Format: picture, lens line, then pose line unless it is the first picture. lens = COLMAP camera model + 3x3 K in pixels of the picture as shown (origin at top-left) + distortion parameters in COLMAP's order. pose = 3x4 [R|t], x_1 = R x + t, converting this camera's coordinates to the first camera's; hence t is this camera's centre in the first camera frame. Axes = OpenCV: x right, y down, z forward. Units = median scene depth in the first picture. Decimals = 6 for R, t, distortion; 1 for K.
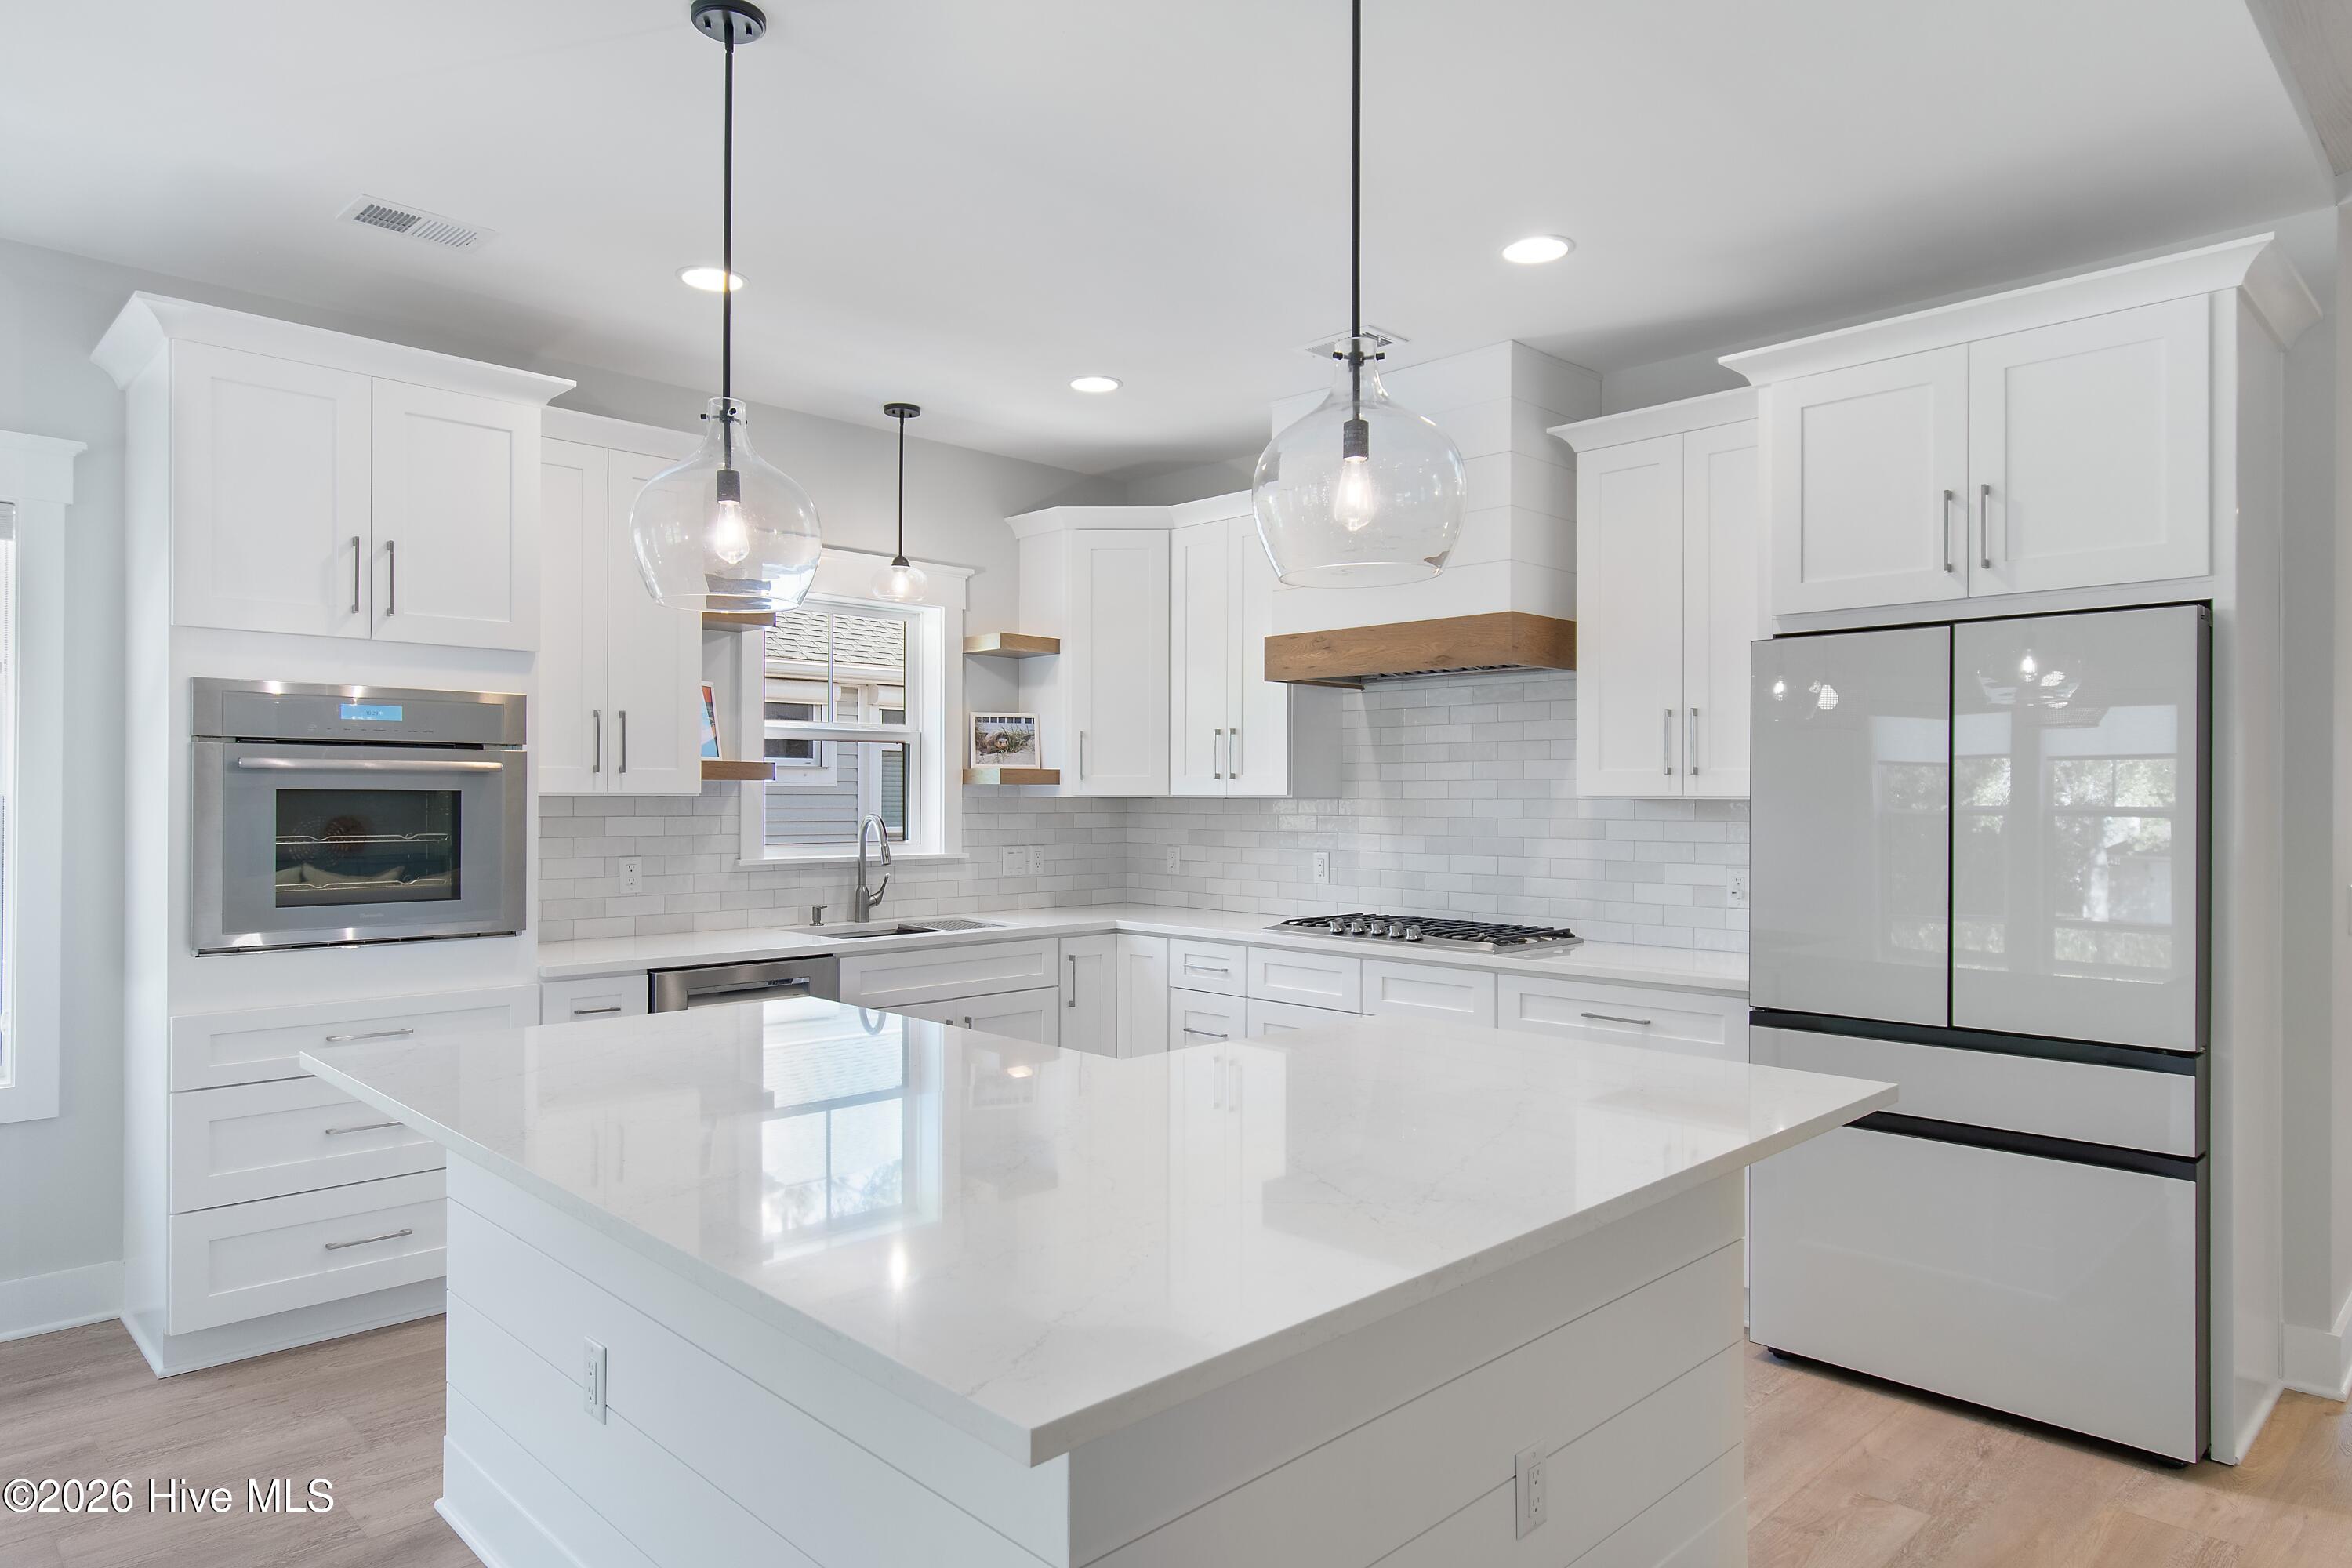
lens RADIAL K [[1444.2, 0, 1182.9], [0, 1444.2, 801.1], [0, 0, 1]] dist [0.002609, -0.001869]
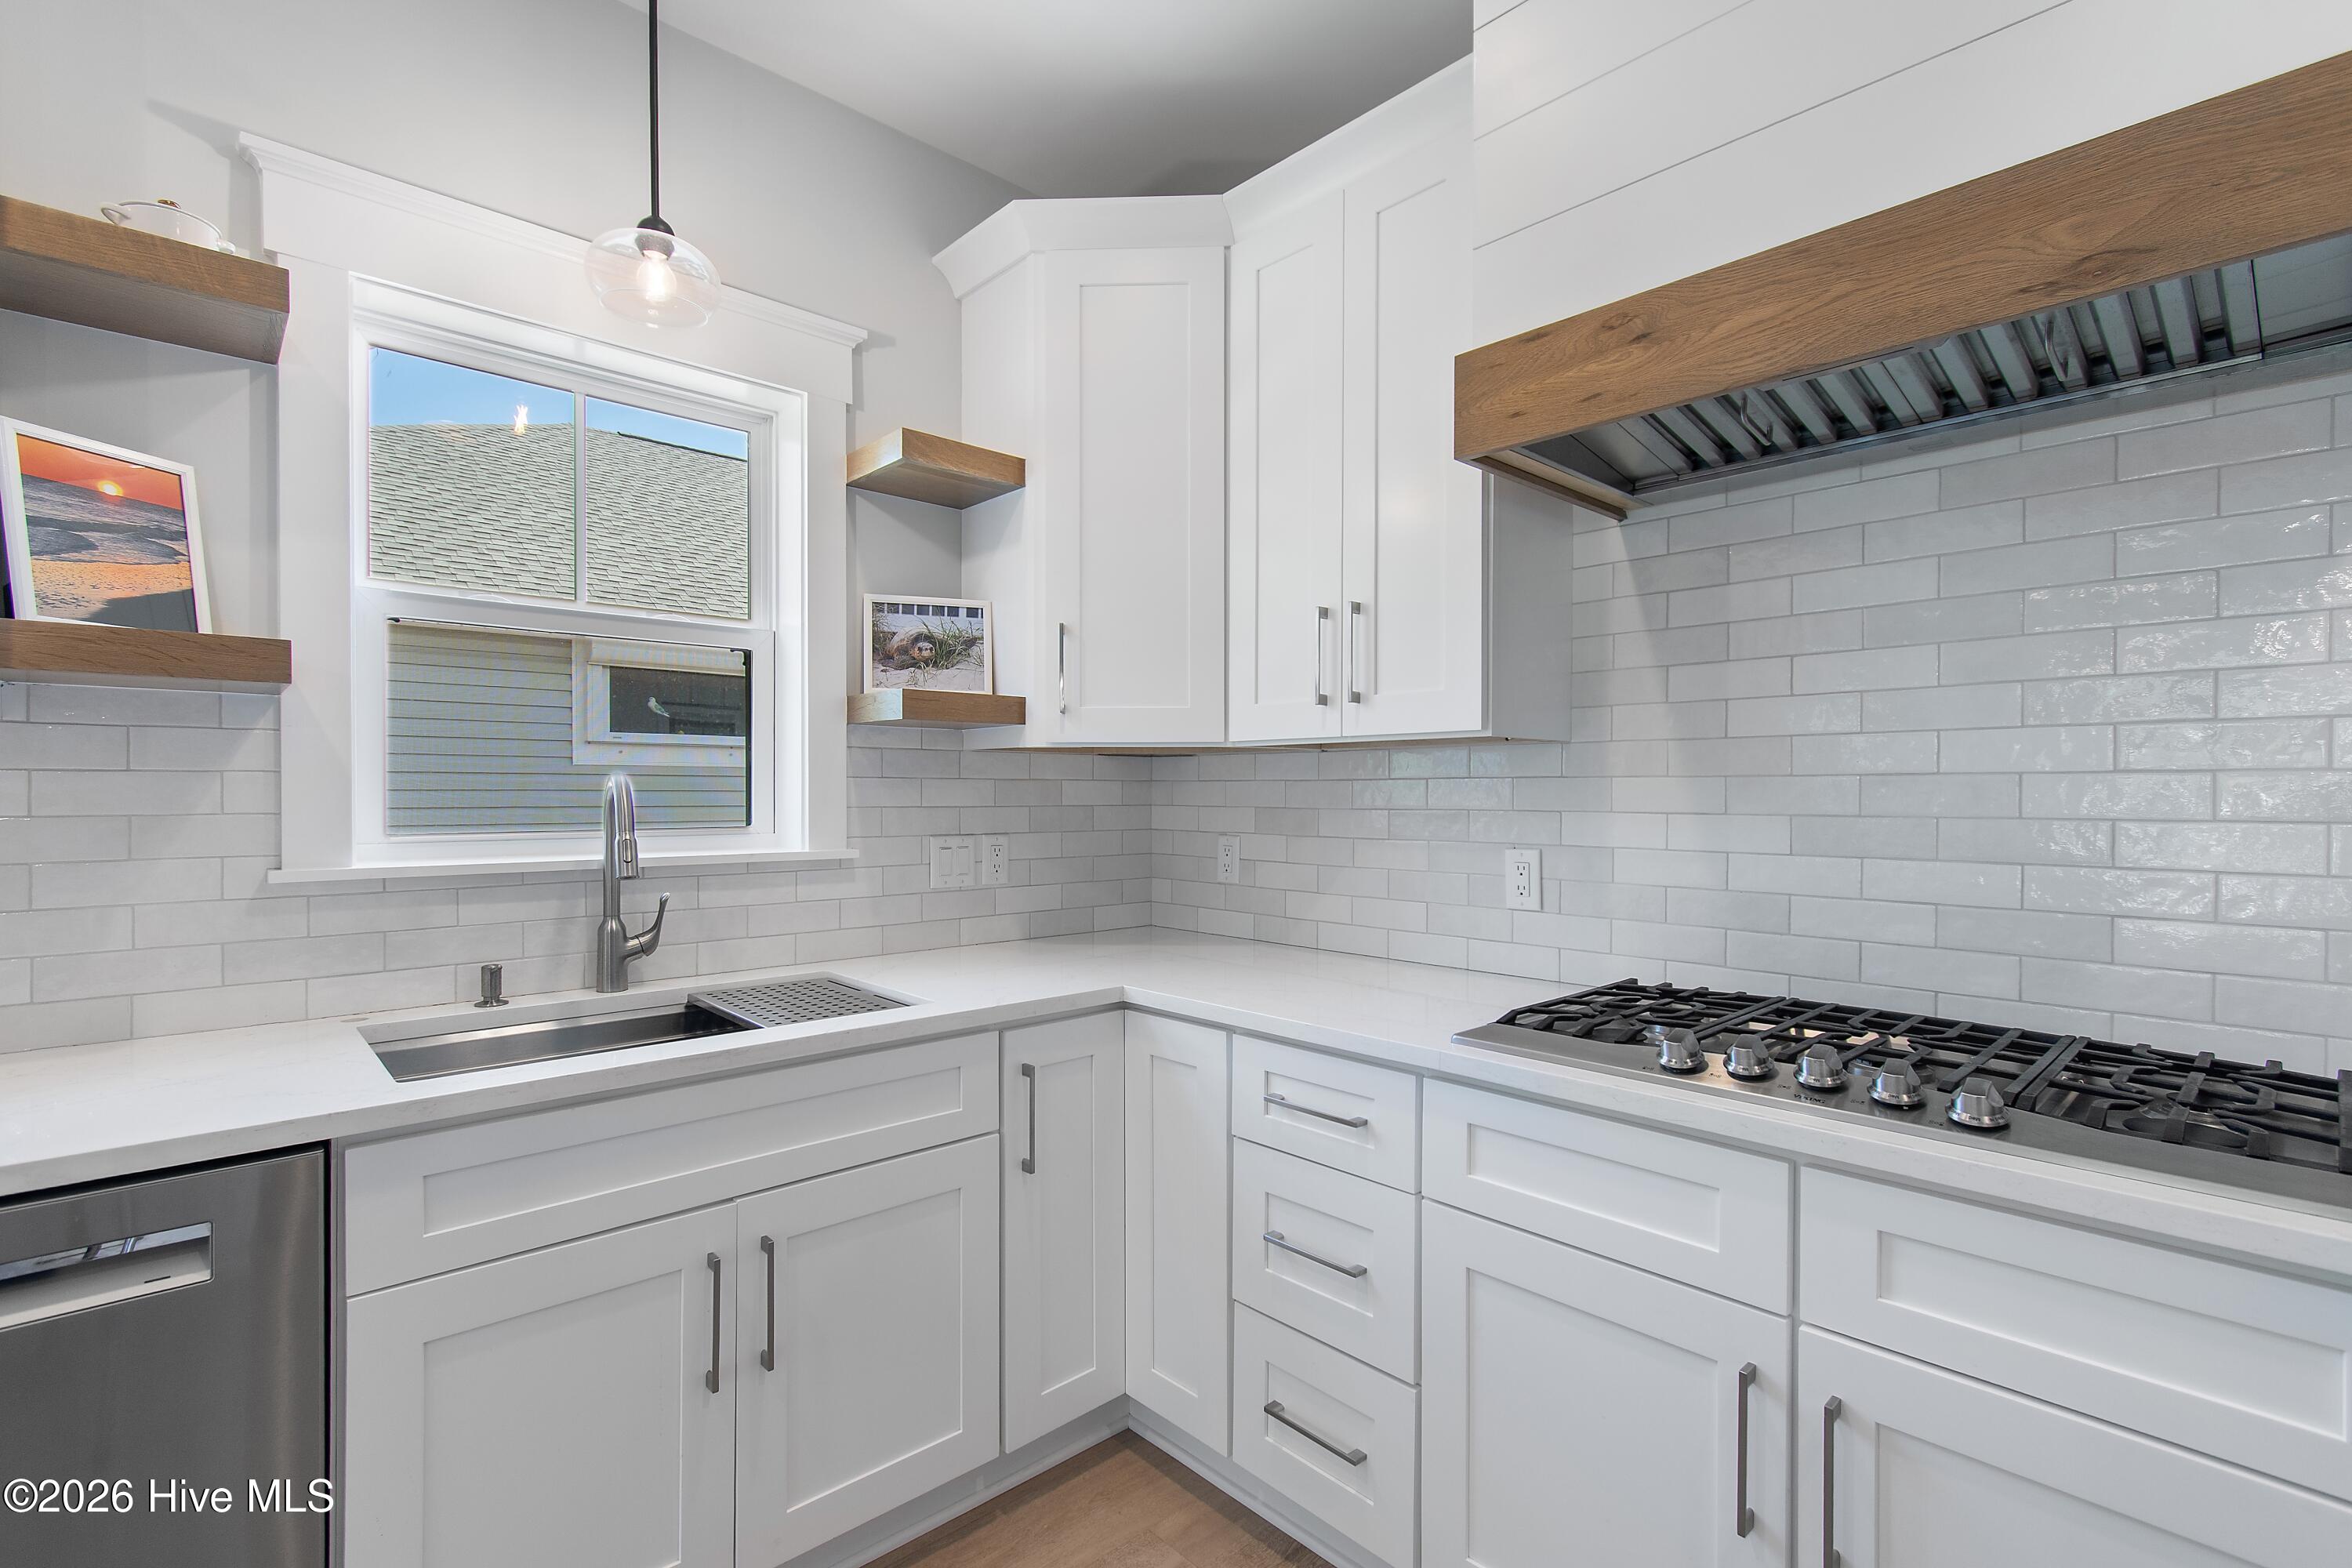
lens RADIAL K [[1072.0, 0, 1182.3], [0, 1072.0, 800.7], [0, 0, 1]] dist [0.003532, 0.000068]
pose [[0.999580, -0.001011, -0.028971, -0.015034], [0.001177, 0.999983, 0.005708, 0.016575], [0.028965, -0.005740, 0.999564, 0.643077]]
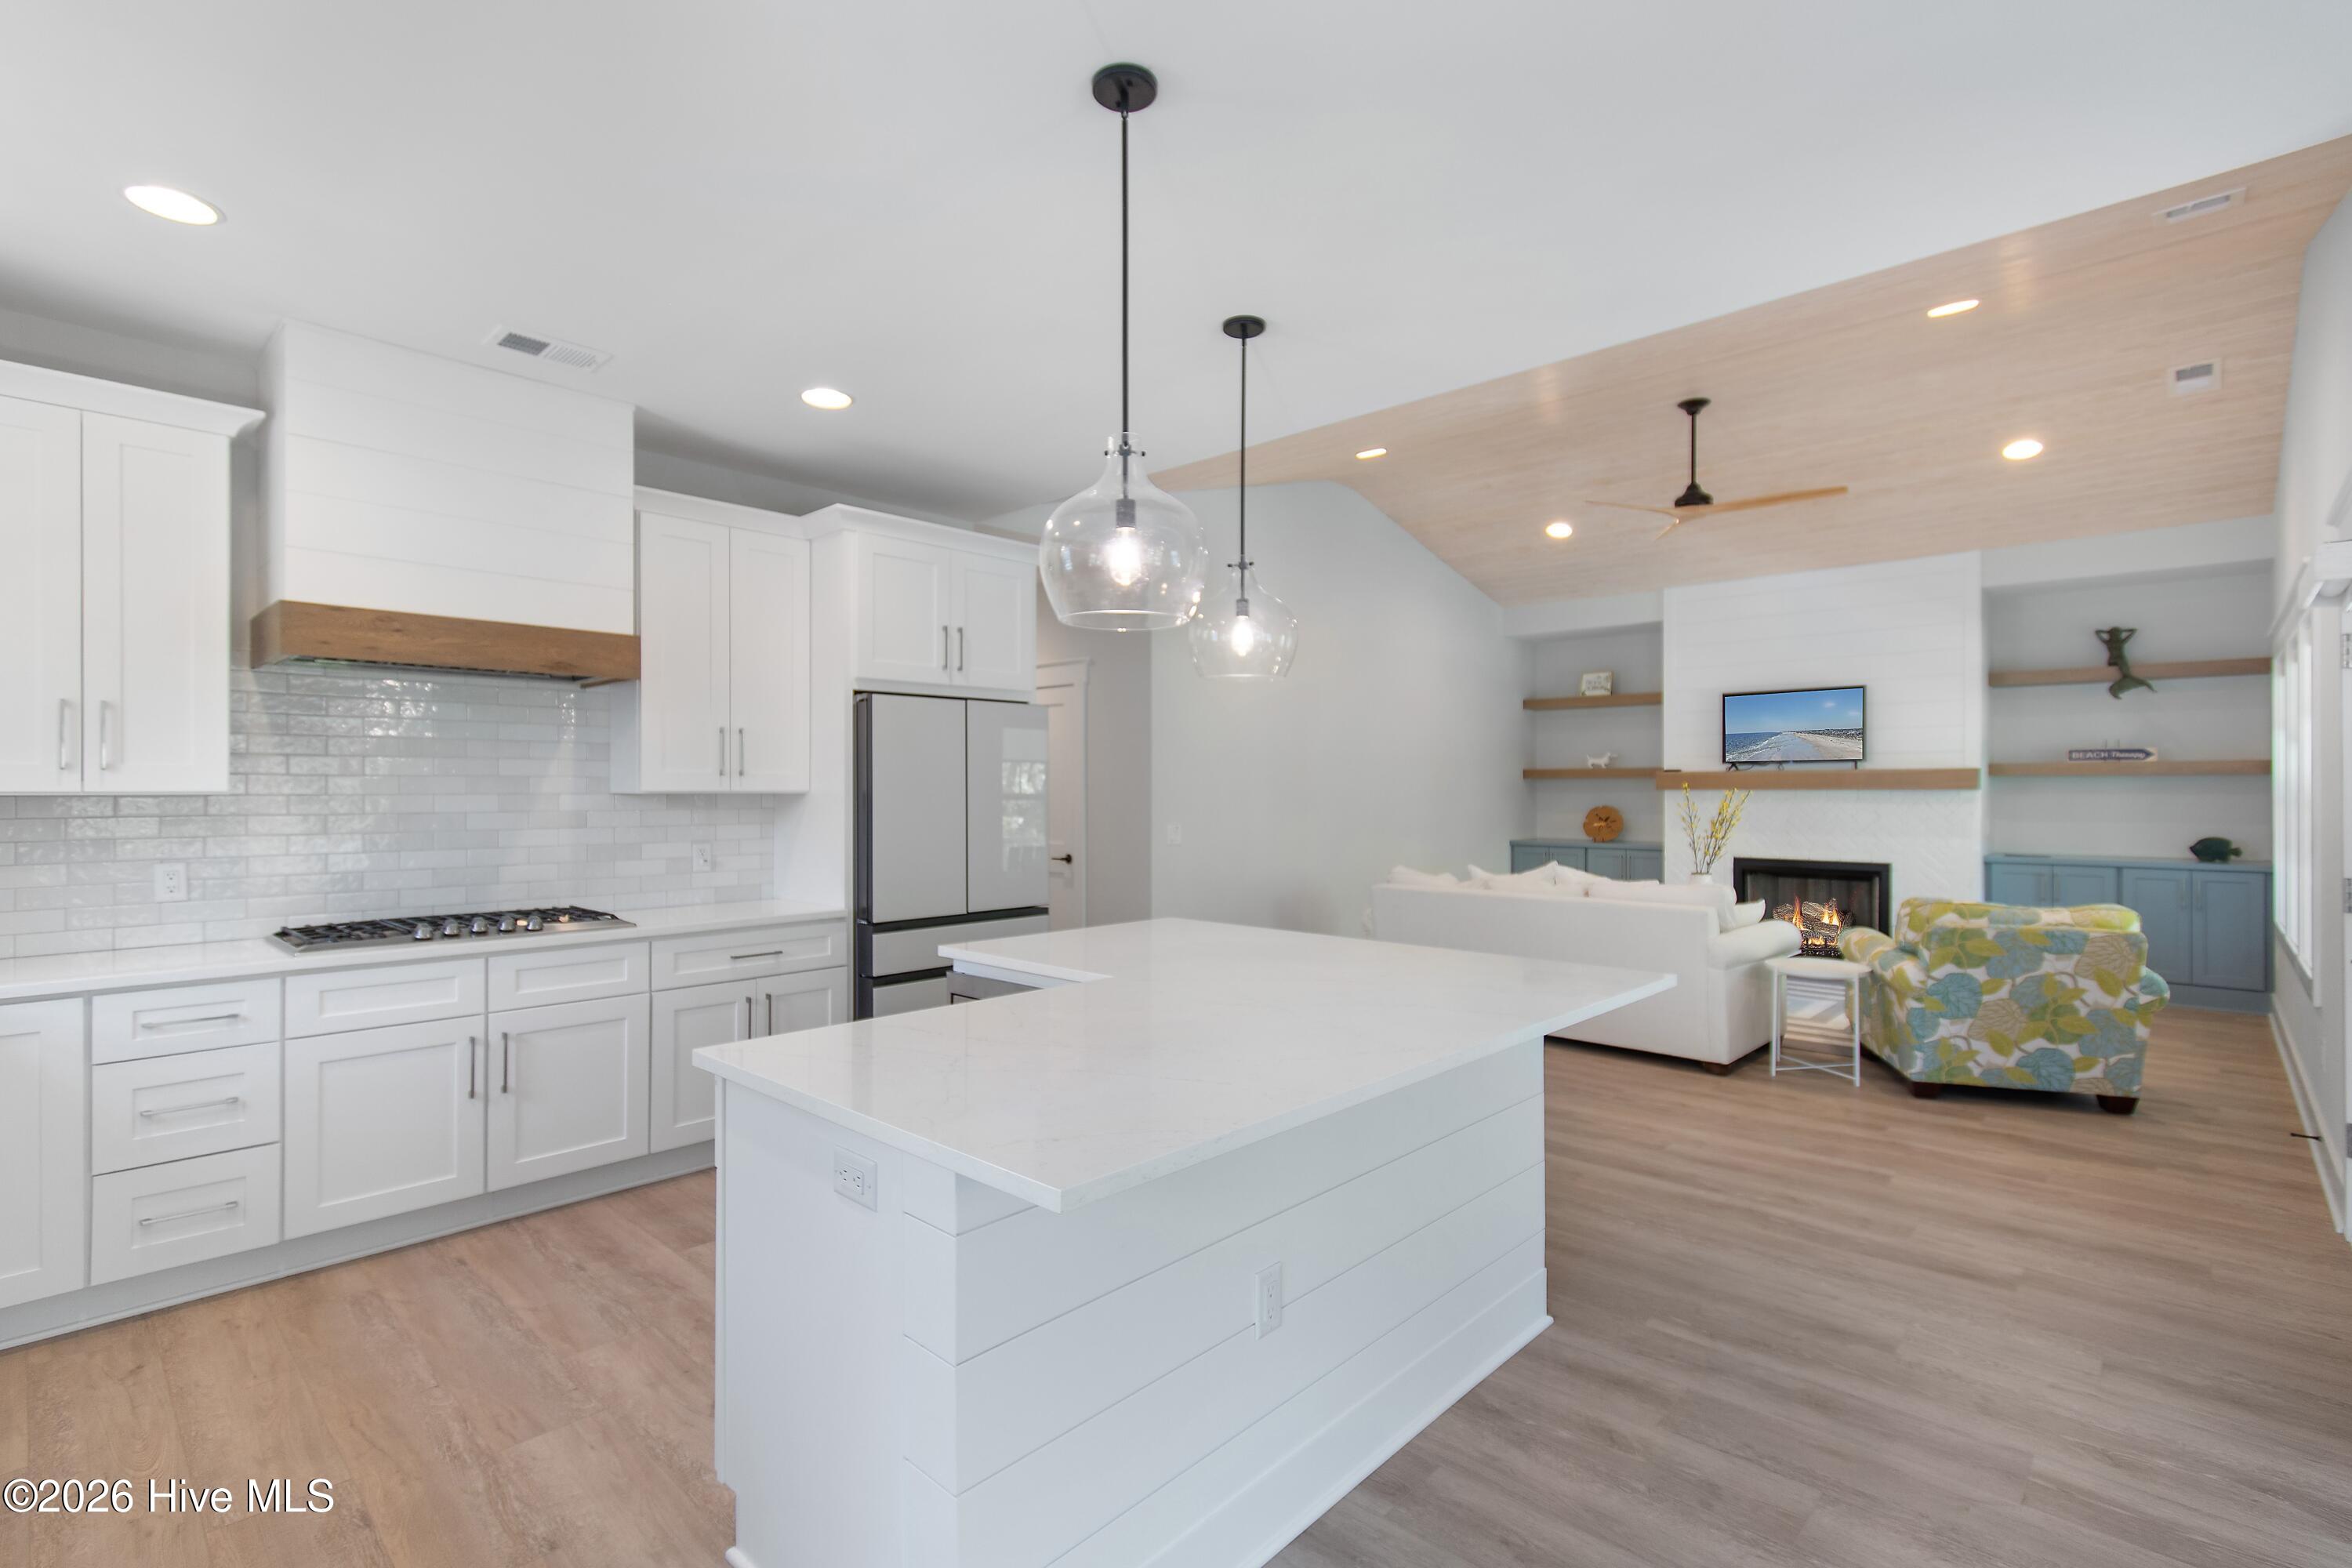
lens RADIAL K [[1072.0, 0, 1177.3], [0, 1072.0, 786.6], [0, 0, 1]] dist [0.003532, 0.000068]
pose [[-0.054374, 0.001672, 0.998519, -0.553351], [0.005947, 0.999981, -0.001351, -0.002832], [-0.998503, 0.005865, -0.054383, 0.497791]]
